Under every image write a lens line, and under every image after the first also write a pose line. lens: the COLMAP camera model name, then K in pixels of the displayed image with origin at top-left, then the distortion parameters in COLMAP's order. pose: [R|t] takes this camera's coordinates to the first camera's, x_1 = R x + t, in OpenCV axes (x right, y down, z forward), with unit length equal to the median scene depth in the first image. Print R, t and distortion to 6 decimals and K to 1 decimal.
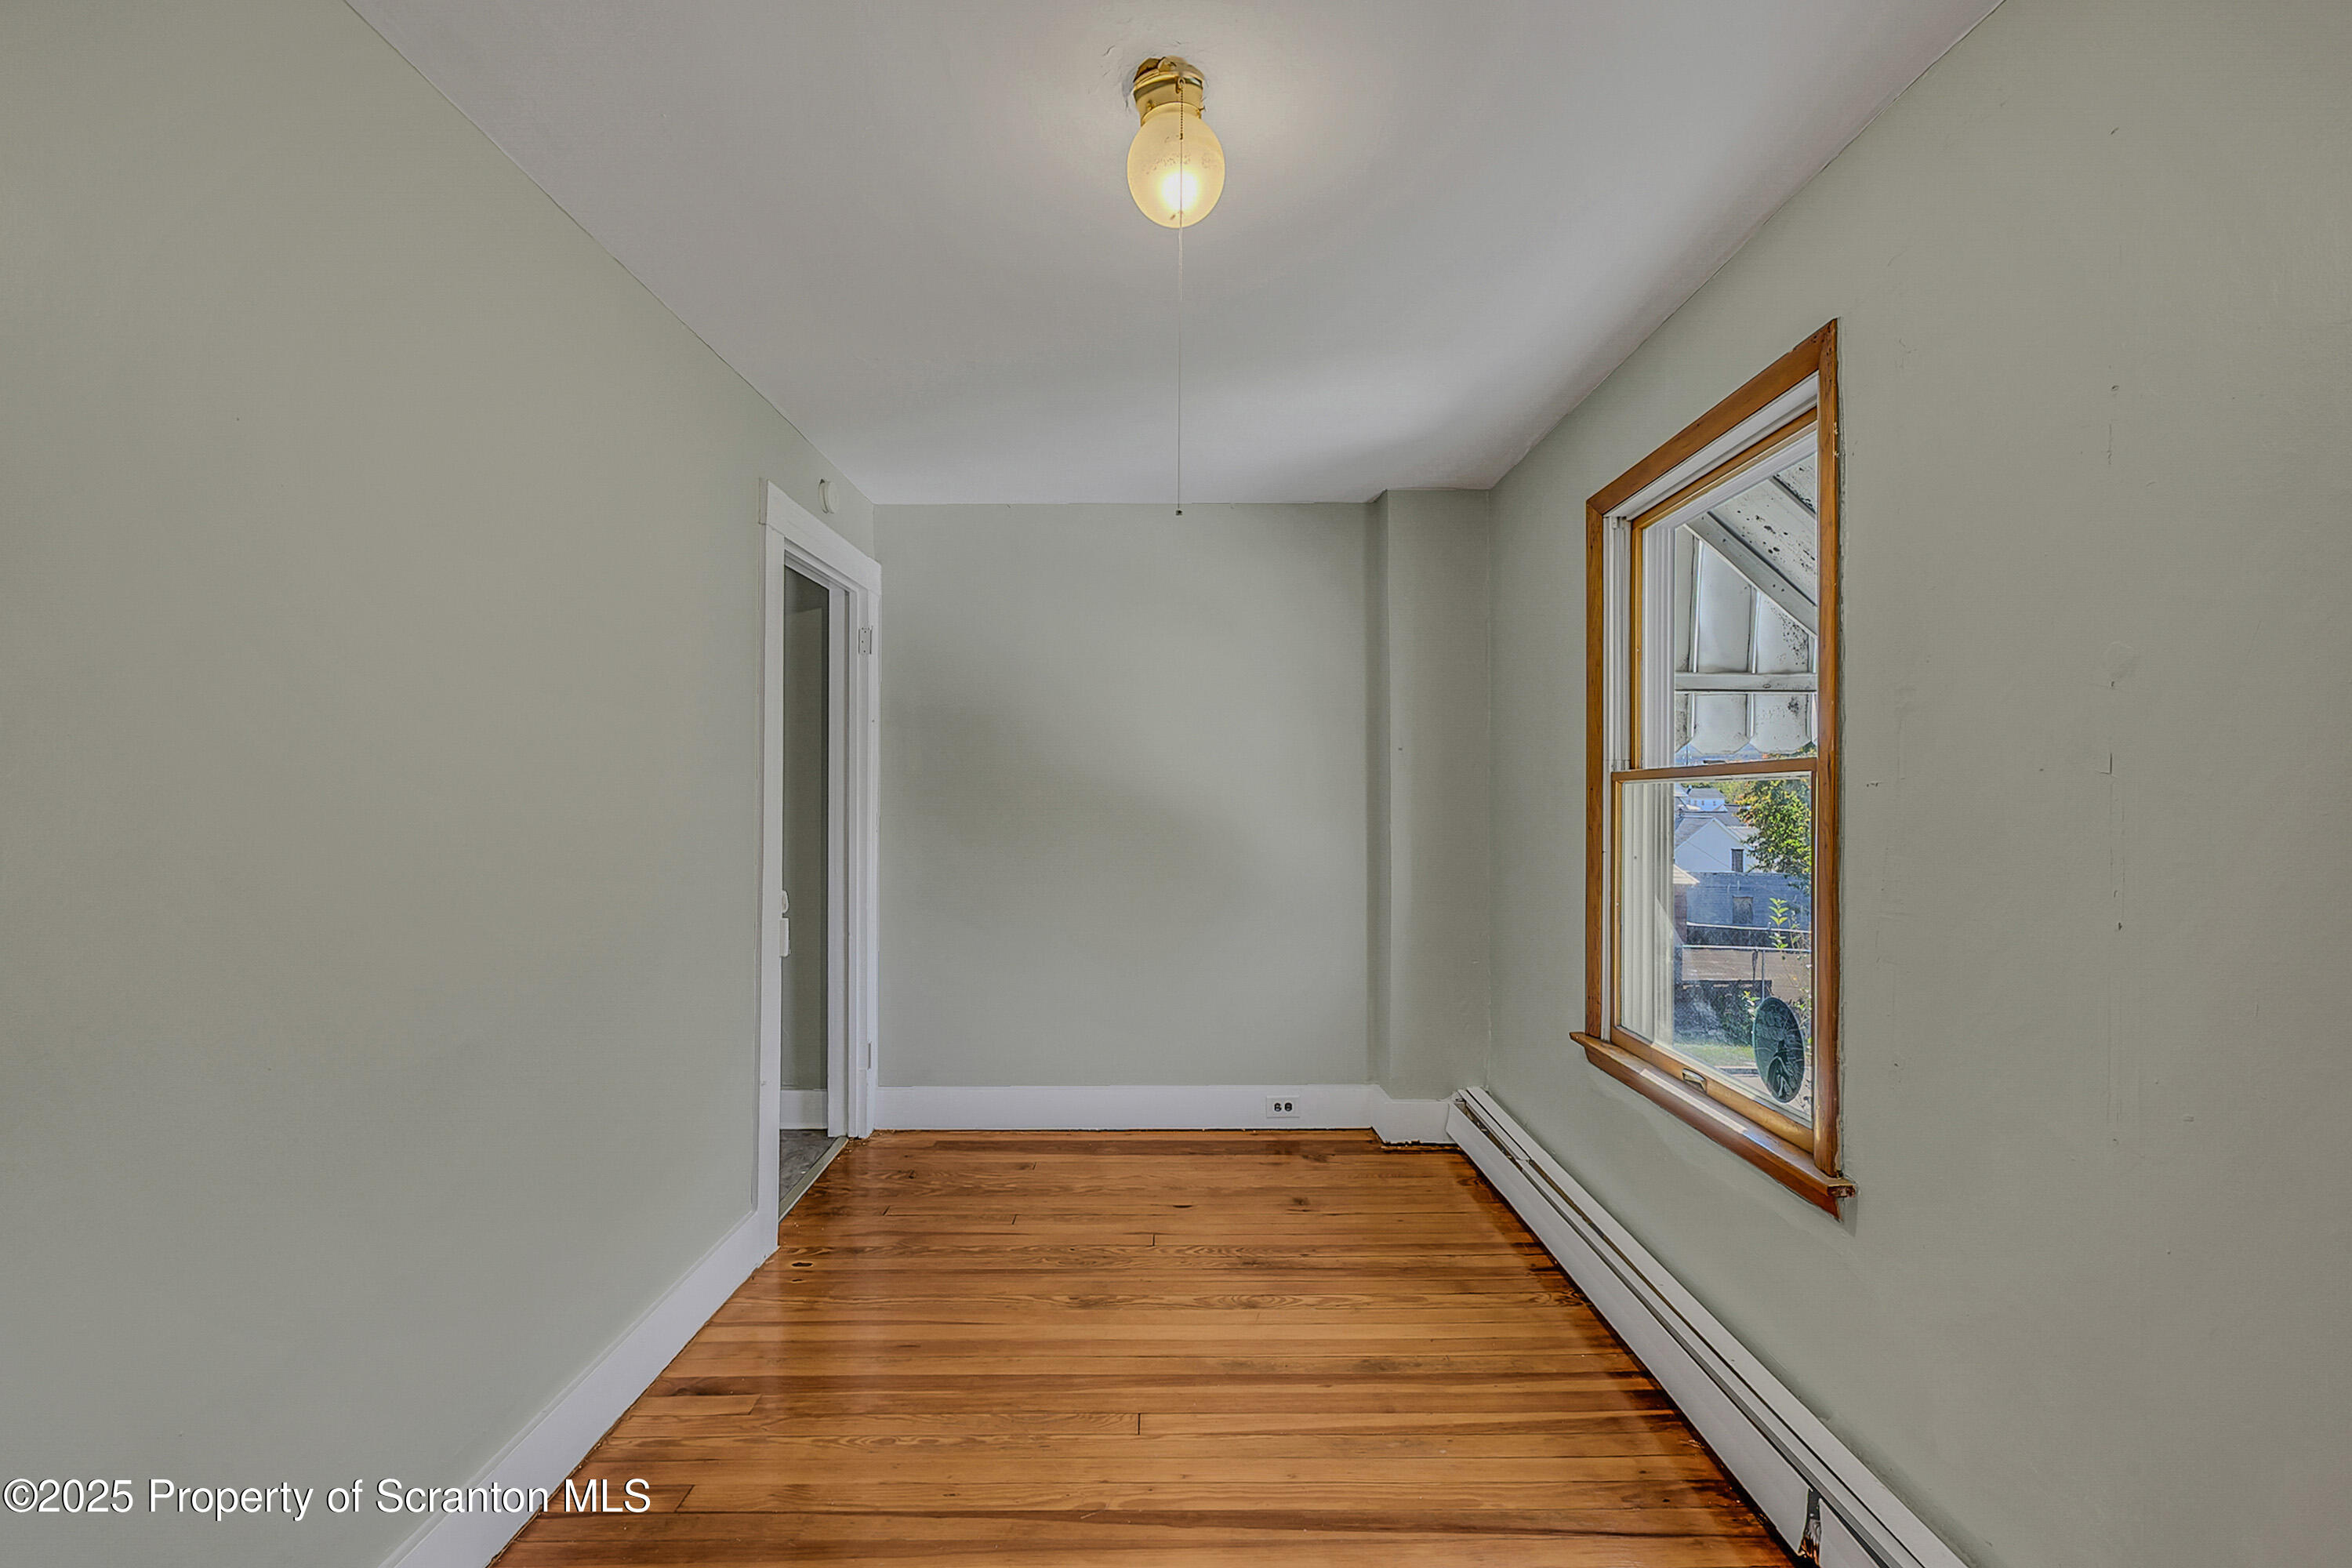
lens RADIAL K [[945.6, 0, 1188.1], [0, 945.6, 796.8], [0, 0, 1]] dist [0.000906, 0.000039]
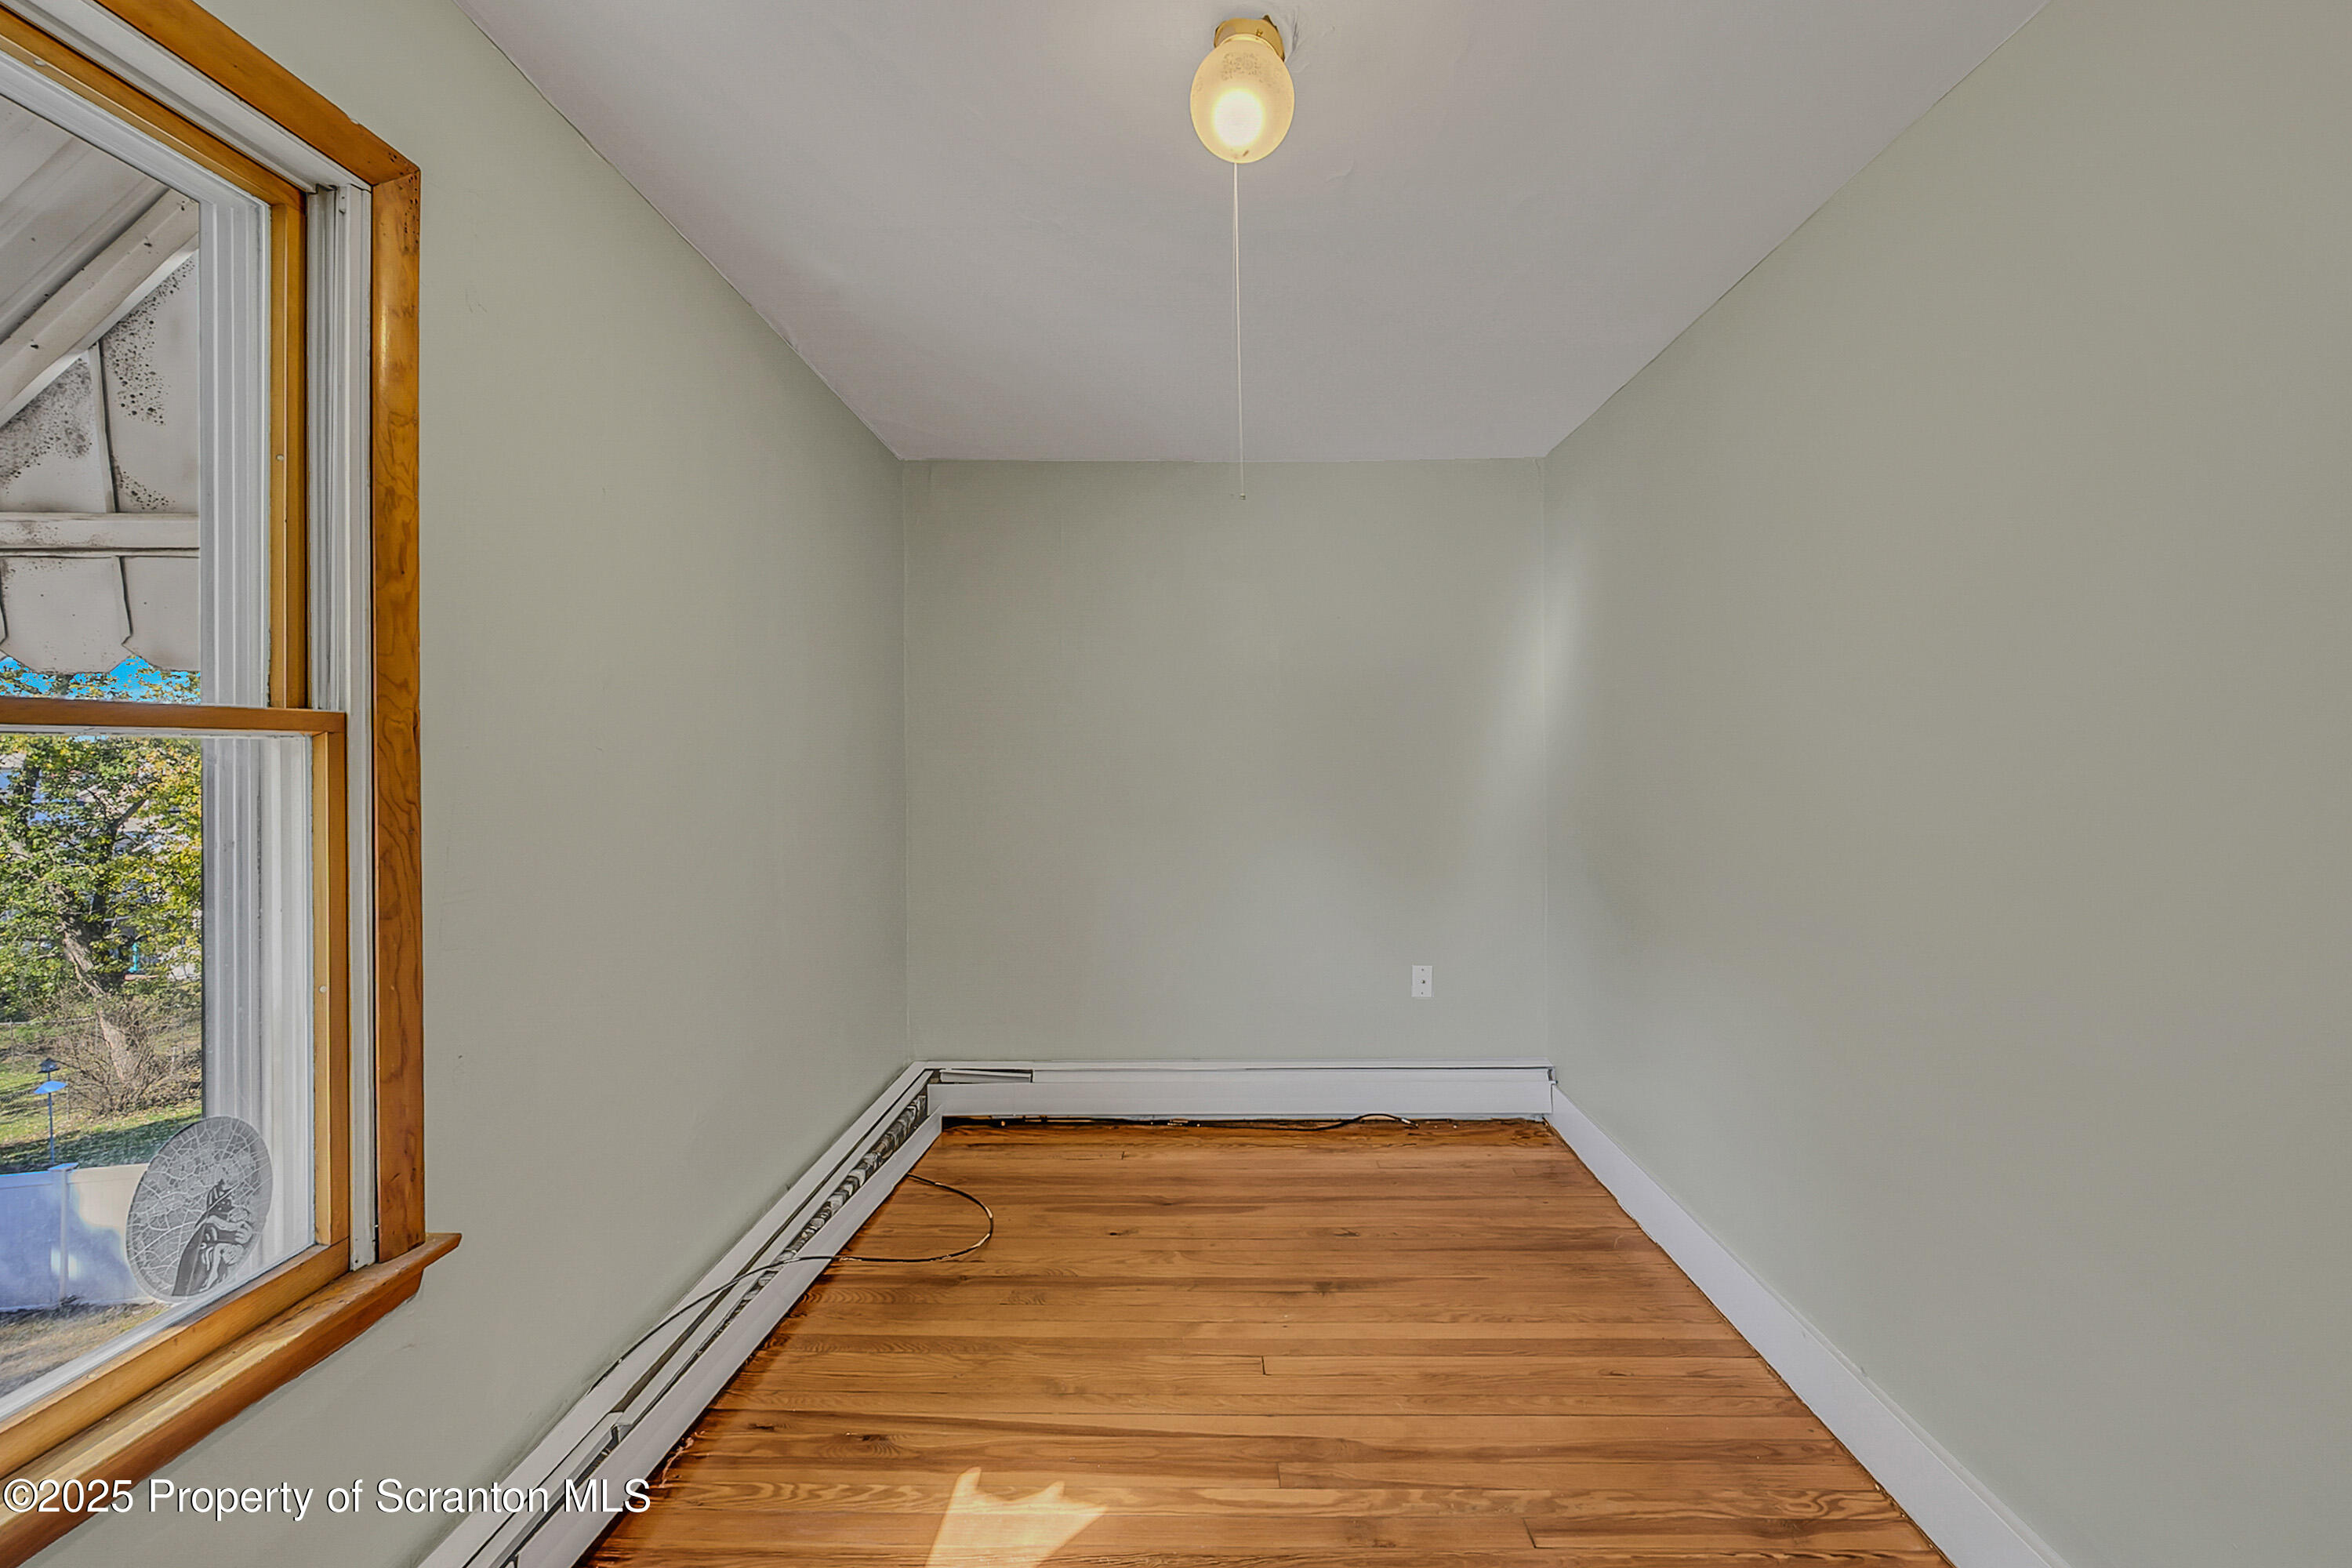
lens RADIAL K [[945.6, 0, 1188.1], [0, 945.6, 796.8], [0, 0, 1]] dist [0.000906, 0.000039]
pose [[-0.999718, -0.002677, 0.023594, 0.013390], [-0.002534, 0.999978, 0.006062, 0.012875], [-0.023610, 0.006001, -0.999703, 1.586187]]
